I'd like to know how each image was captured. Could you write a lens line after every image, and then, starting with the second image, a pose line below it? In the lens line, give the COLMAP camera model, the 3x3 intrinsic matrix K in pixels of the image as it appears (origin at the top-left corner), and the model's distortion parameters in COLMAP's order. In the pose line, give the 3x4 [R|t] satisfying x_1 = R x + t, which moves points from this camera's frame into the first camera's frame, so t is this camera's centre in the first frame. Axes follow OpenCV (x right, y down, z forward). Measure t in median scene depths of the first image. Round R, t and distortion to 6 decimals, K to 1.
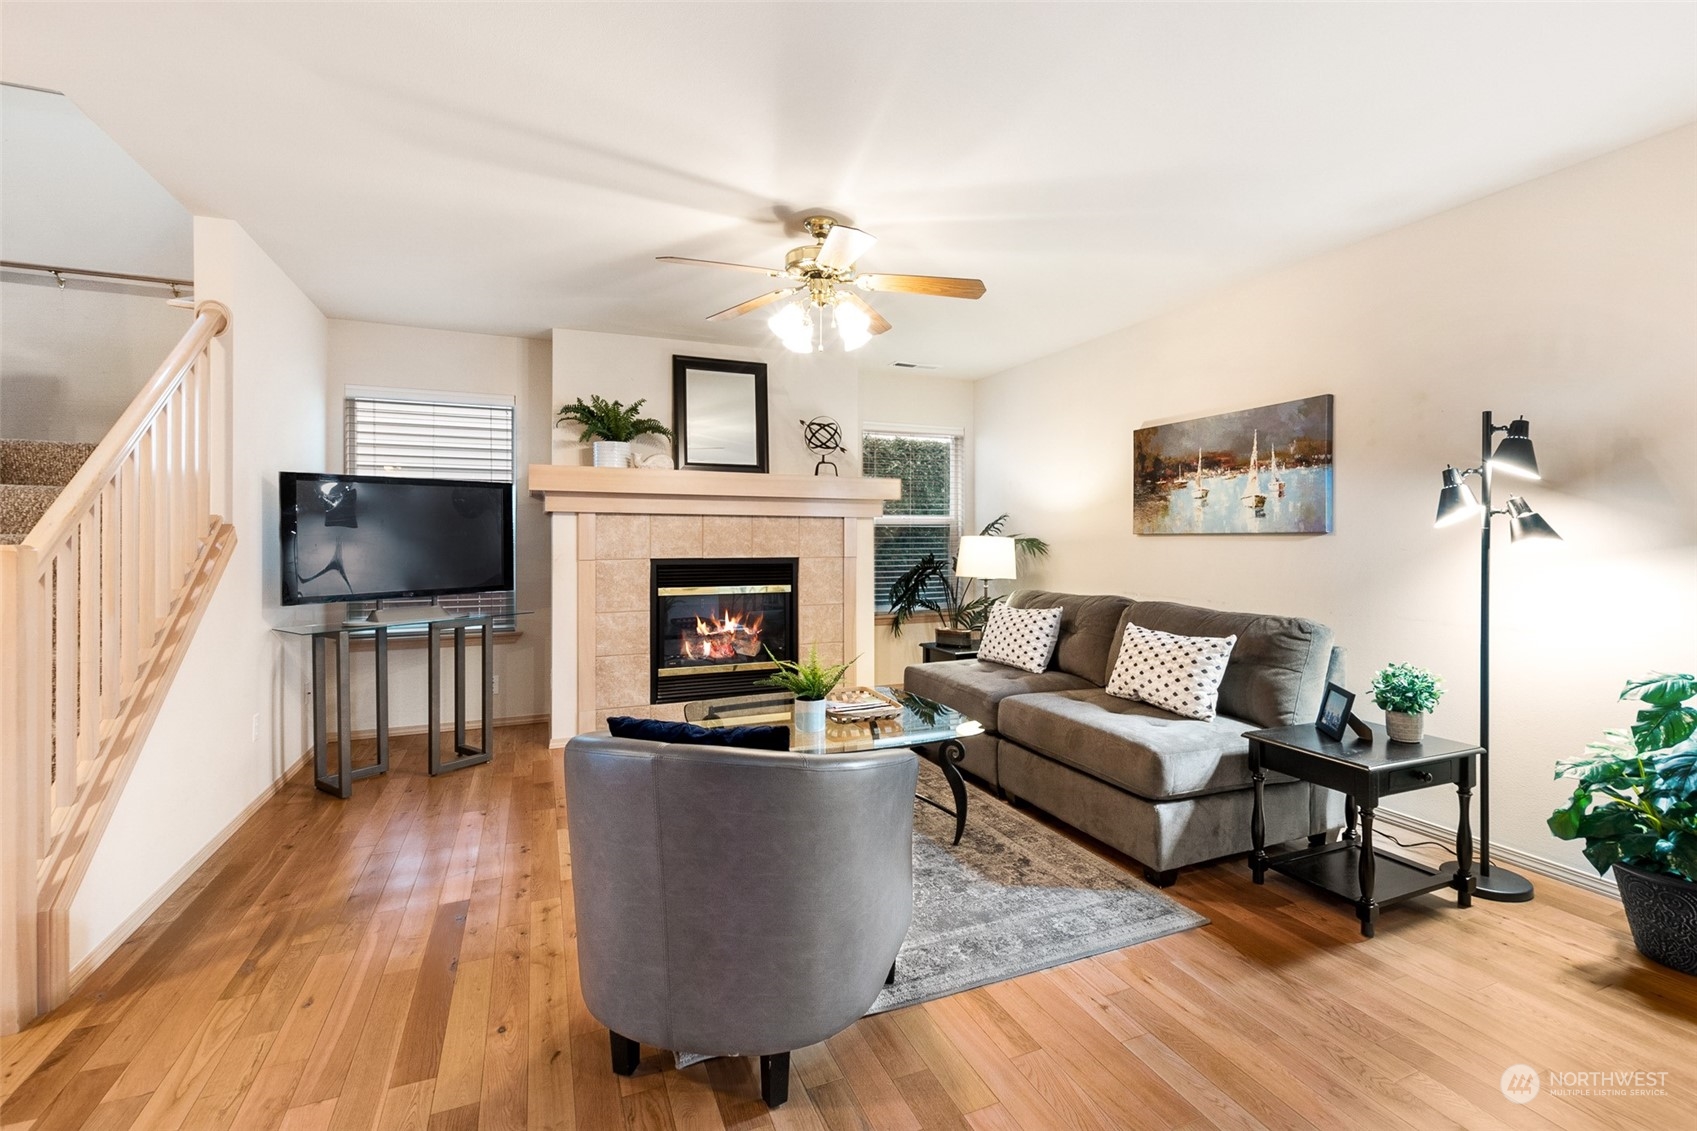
lens RADIAL K [[752.6, 0, 901.9], [0, 752.6, 555.8], [0, 0, 1]] dist [0.004854, -0.001520]
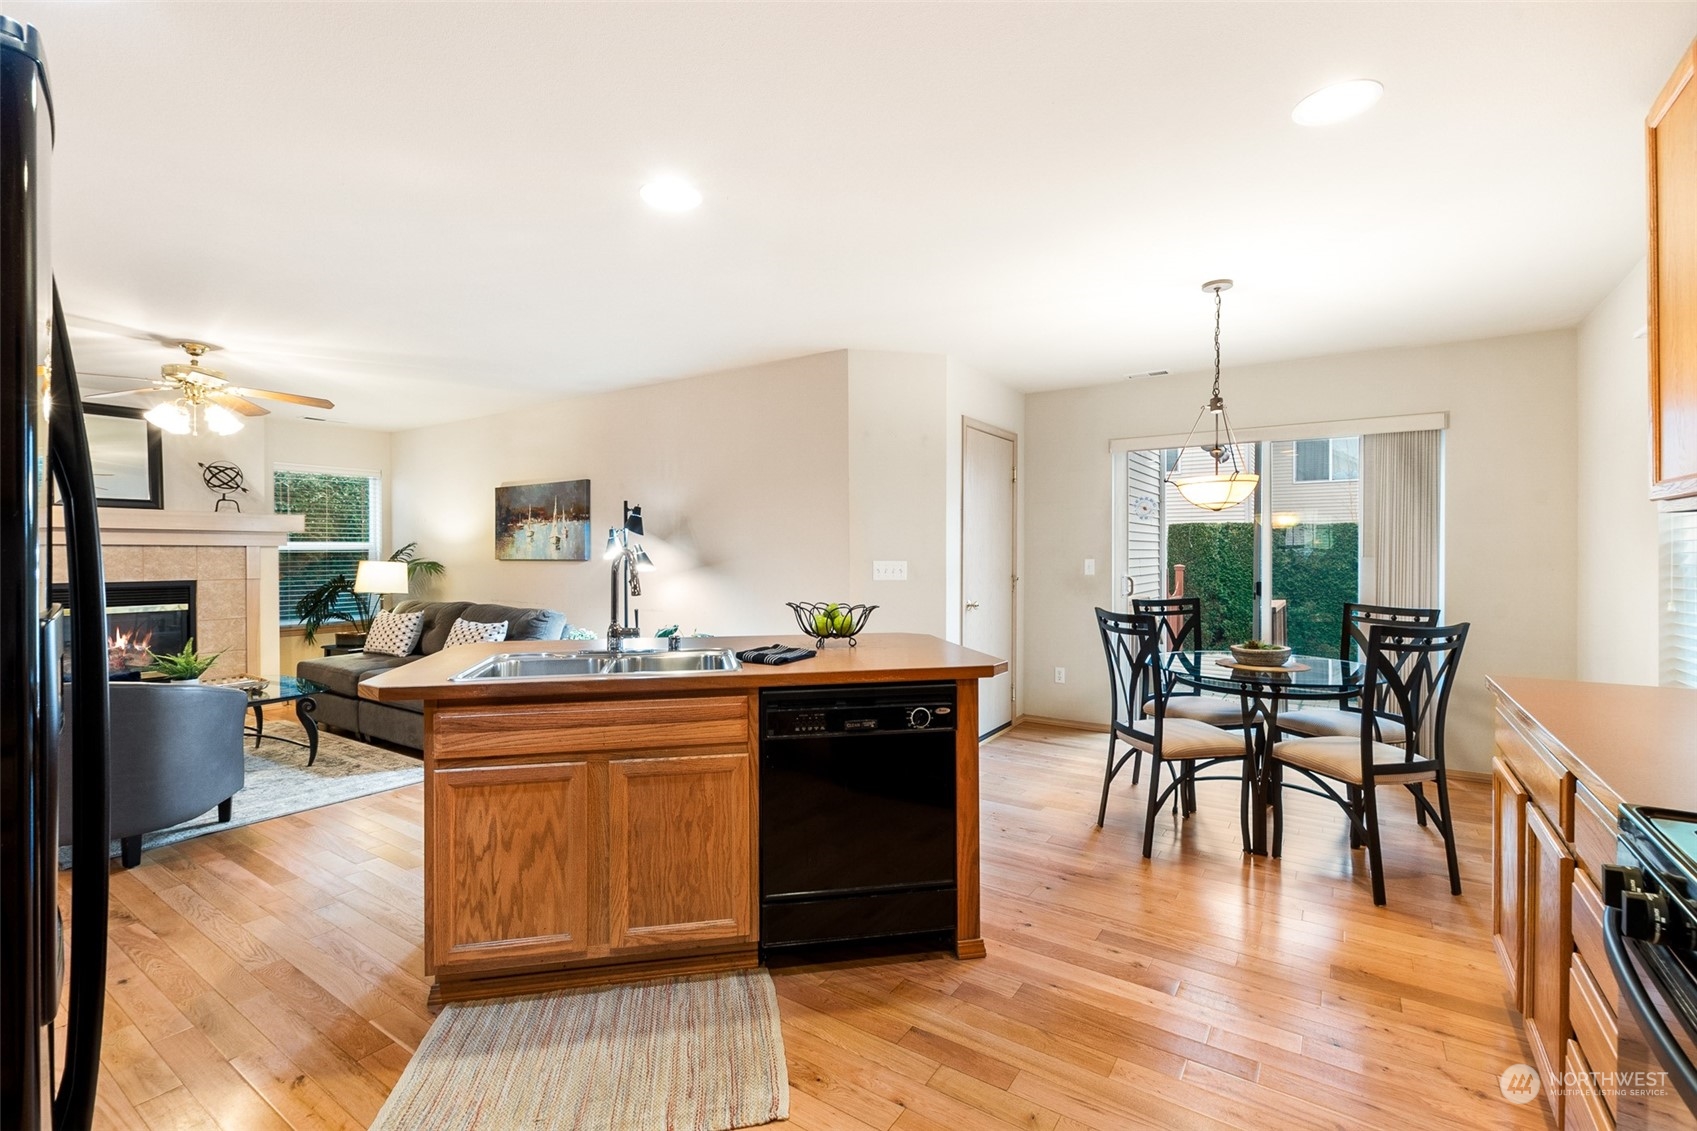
lens RADIAL K [[752.6, 0, 842.0], [0, 752.6, 561.4], [0, 0, 1]] dist [0.004854, -0.001520]
pose [[0.865915, -0.006410, 0.500150, 0.243776], [0.013271, 0.999860, -0.010162, -0.003043], [-0.500015, 0.015437, 0.865879, -0.872849]]
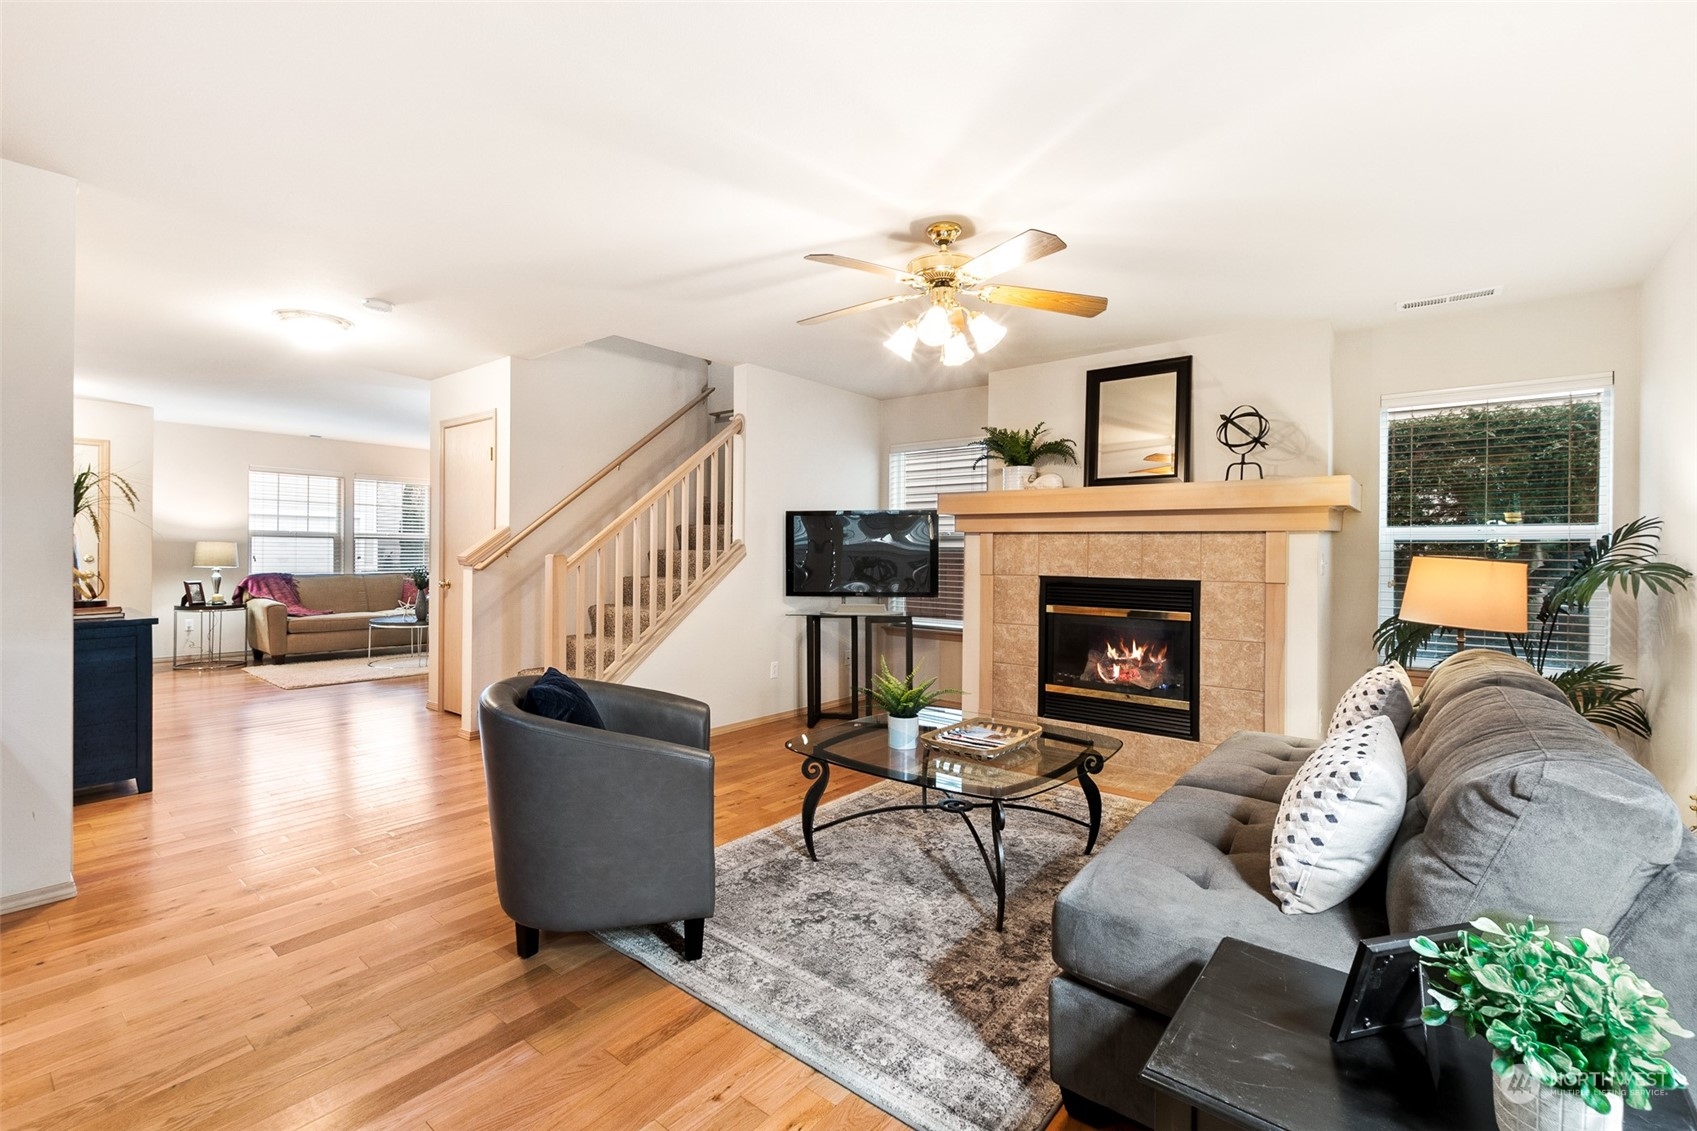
lens RADIAL K [[752.6, 0, 876.1], [0, 752.6, 563.3], [0, 0, 1]] dist [0.004854, -0.001520]
pose [[0.452130, 0.016859, -0.891793, 0.736565], [-0.031348, 0.999504, 0.003002, -0.013626], [0.891401, 0.026599, 0.452434, 0.500615]]
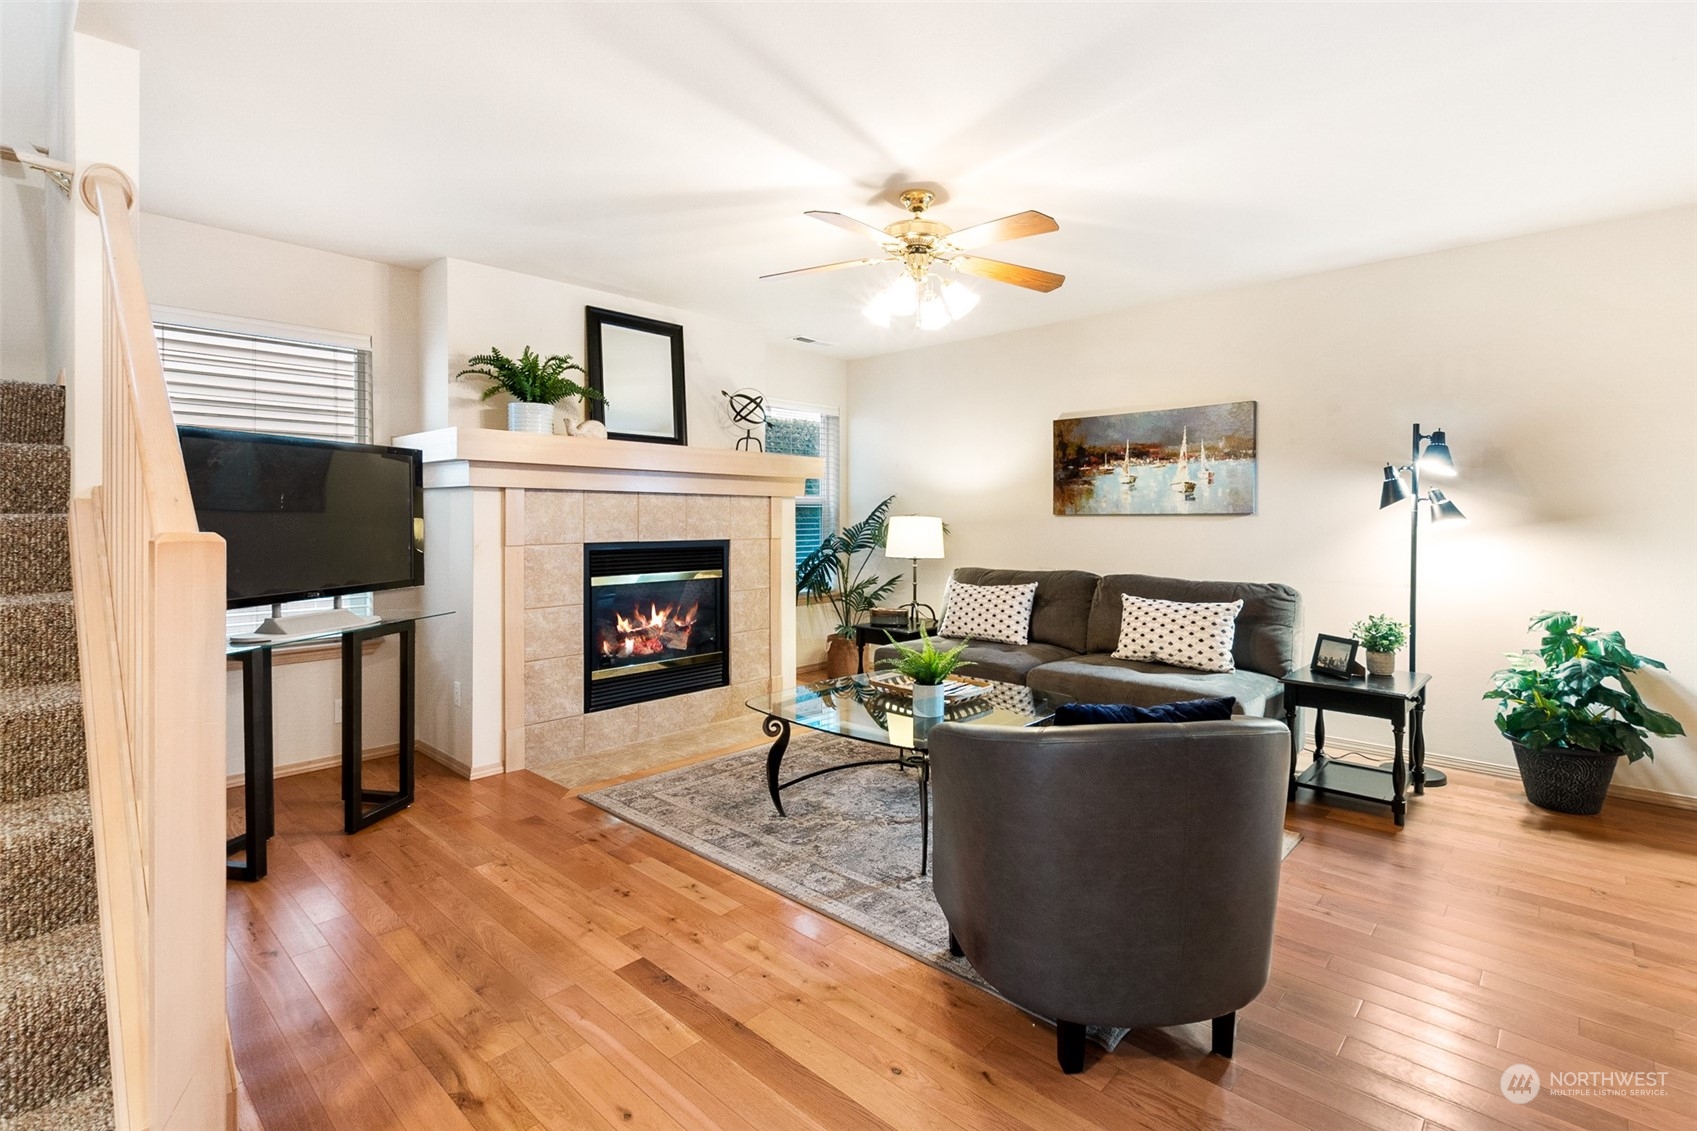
lens RADIAL K [[766.5, 0, 881.4], [0, 766.5, 533.1], [0, 0, 1]] dist [0.002923, -0.002102]
pose [[0.919790, -0.008170, 0.392326, -0.551862], [0.009791, 0.999950, -0.002132, -0.003191], [-0.392289, 0.005802, 0.919824, 0.104569]]
